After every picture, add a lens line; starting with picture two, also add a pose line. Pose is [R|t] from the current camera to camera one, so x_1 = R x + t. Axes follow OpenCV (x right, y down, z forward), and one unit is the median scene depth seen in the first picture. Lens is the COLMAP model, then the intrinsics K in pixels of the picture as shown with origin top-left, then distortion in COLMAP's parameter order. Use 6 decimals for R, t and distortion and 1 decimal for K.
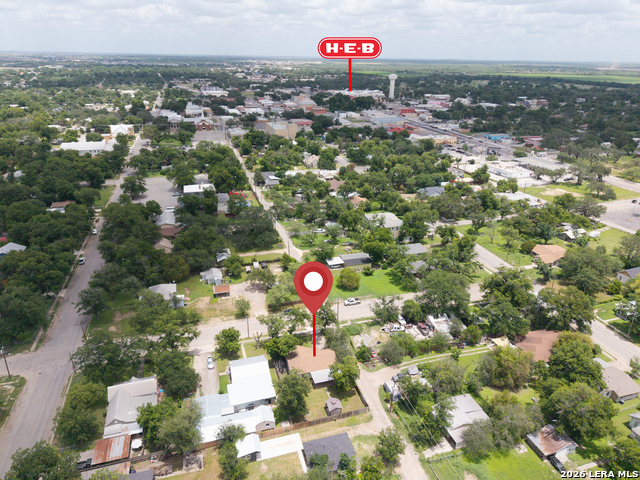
lens RADIAL K [[422.1, 0, 328.5], [0, 422.1, 239.7], [0, 0, 1]] dist [-0.000037, -0.000039]
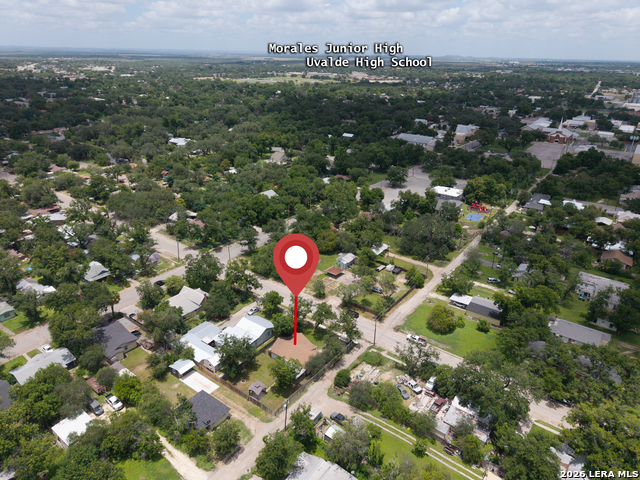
lens RADIAL K [[422.1, 0, 328.5], [0, 422.1, 239.7], [0, 0, 1]] dist [-0.000037, -0.000039]
pose [[0.596348, 0.318764, -0.736722, 0.589210], [-0.327401, 0.934555, 0.139343, -0.119186], [0.732924, 0.158106, 0.661683, 0.291349]]
